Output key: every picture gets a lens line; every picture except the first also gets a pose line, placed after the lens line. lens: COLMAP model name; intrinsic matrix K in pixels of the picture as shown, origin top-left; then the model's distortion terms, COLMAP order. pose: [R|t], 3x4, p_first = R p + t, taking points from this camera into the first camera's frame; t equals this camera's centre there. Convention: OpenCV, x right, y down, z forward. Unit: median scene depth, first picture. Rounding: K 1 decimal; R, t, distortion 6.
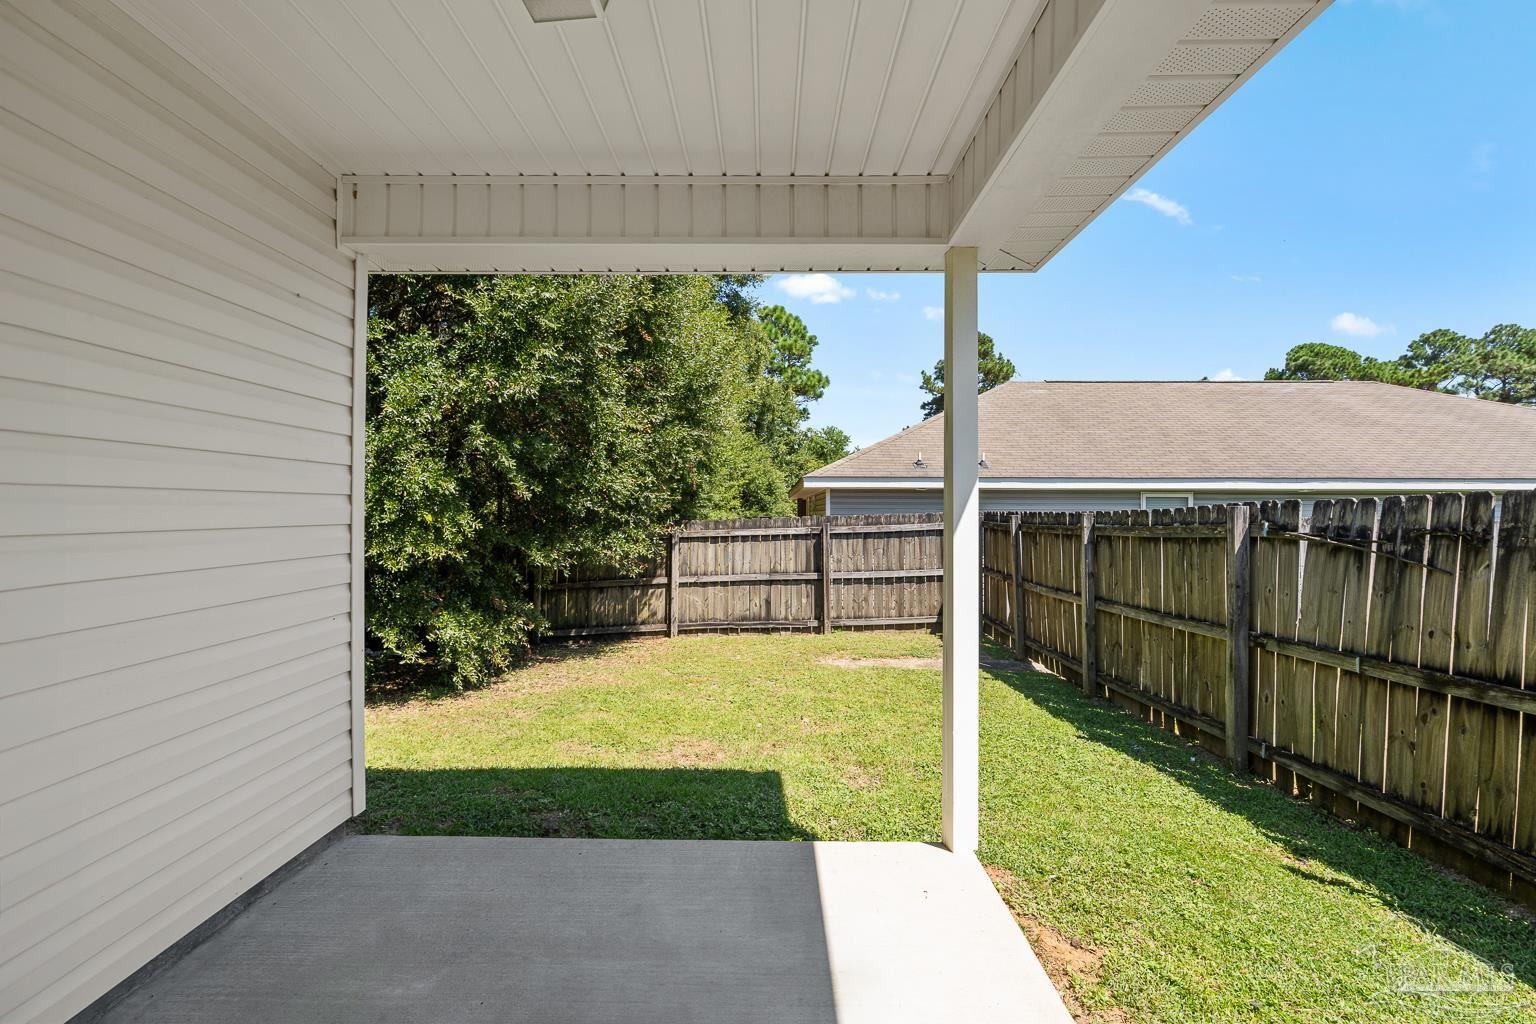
lens RADIAL K [[693.4, 0, 762.1], [0, 693.4, 515.1], [0, 0, 1]] dist [-0.005868, 0.000139]
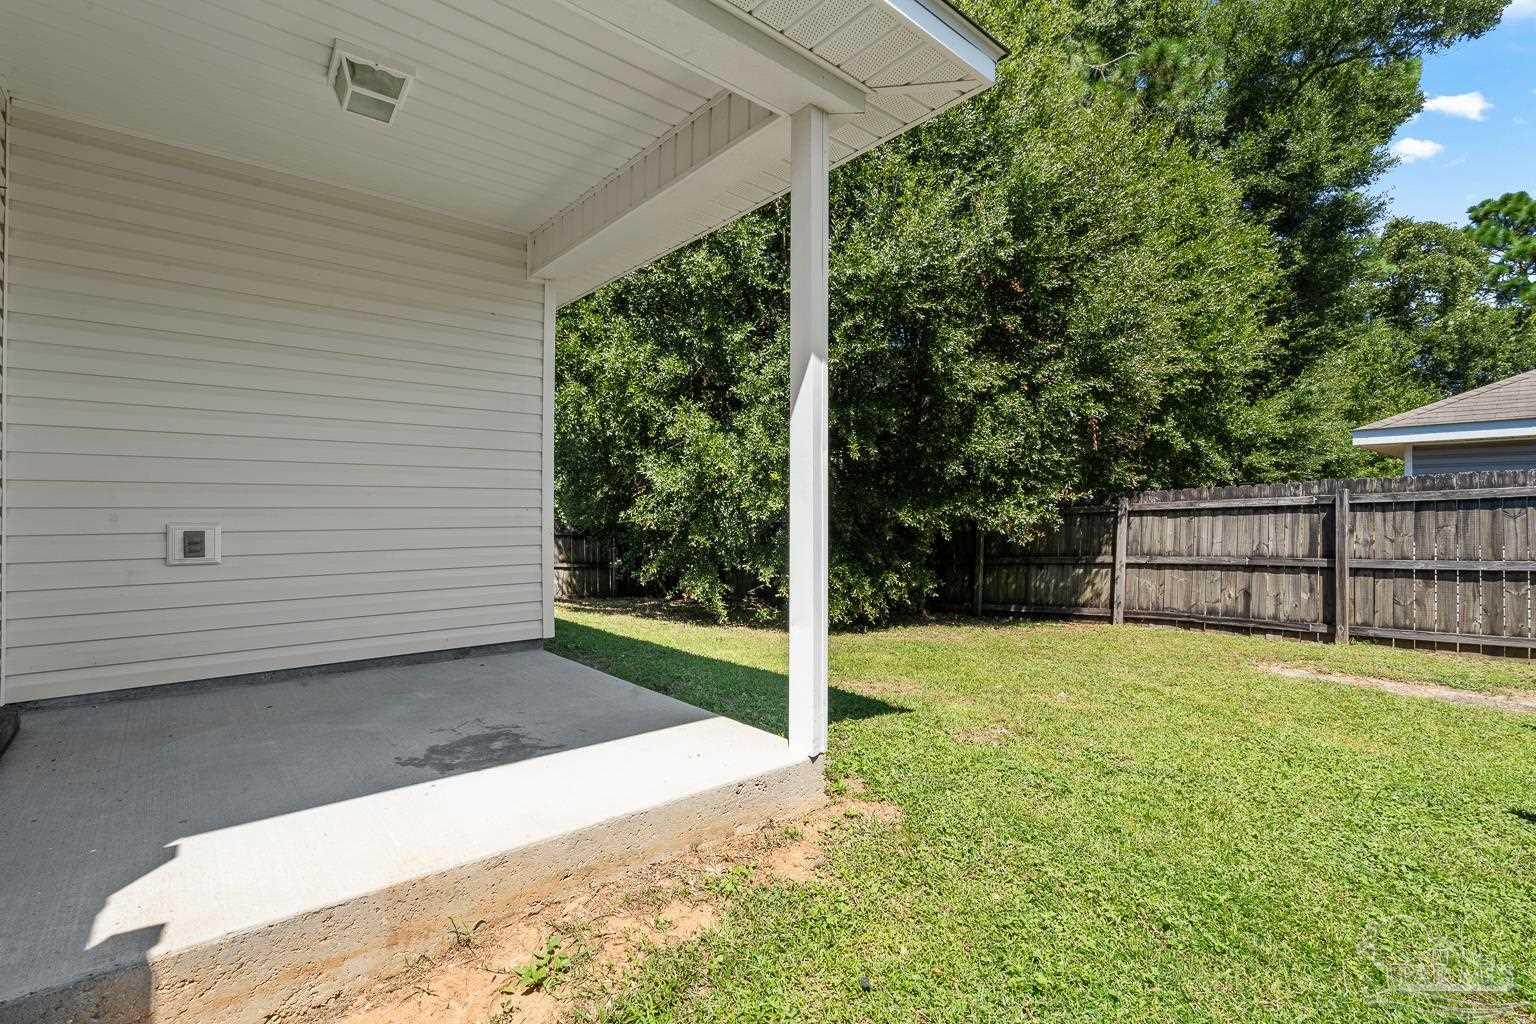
lens RADIAL K [[700.2, 0, 760.6], [0, 700.2, 511.8], [0, 0, 1]] dist [-0.011801, 0.007863]
pose [[0.660211, -0.003775, -0.751071, 0.234505], [-0.001306, 0.999980, -0.006173, 0.039949], [0.751079, 0.005056, 0.660192, 0.080203]]
